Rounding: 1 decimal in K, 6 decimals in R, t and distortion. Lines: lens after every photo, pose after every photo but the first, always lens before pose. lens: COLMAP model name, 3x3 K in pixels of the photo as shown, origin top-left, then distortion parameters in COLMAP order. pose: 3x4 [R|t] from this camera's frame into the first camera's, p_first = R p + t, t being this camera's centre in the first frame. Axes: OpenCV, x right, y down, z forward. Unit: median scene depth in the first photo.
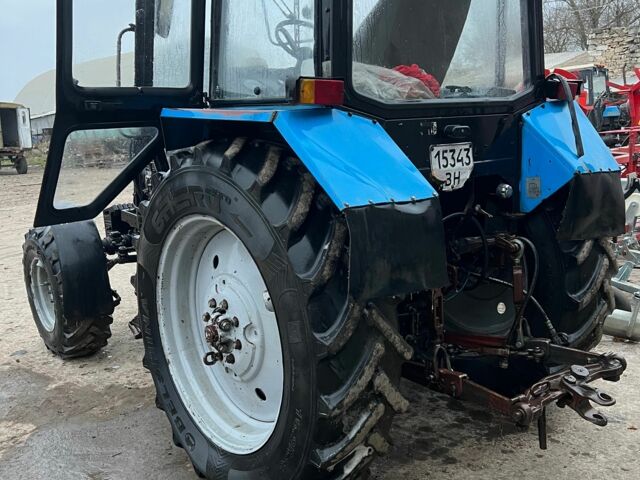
lens RADIAL K [[655.9, 0, 320.0], [0, 655.9, 240.0], [0, 0, 1]] dist [0.013973, -0.003321]
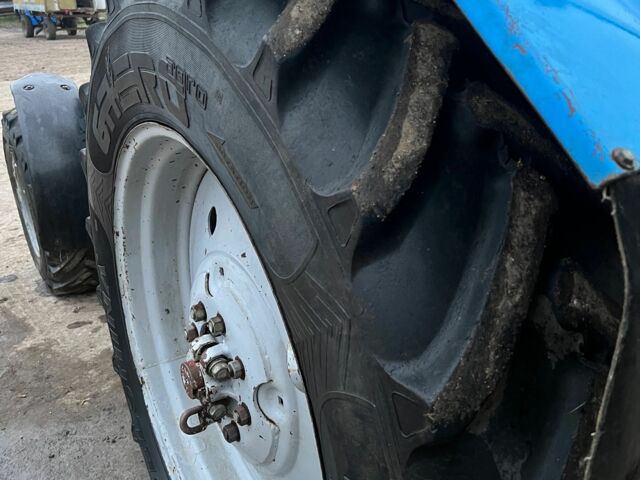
lens RADIAL K [[655.9, 0, 320.0], [0, 655.9, 240.0], [0, 0, 1]] dist [0.013973, -0.003321]
pose [[0.990766, 0.057786, -0.122656, -0.022464], [-0.033703, 0.981199, 0.190032, -0.047798], [0.131331, -0.184143, 0.974086, 0.561489]]
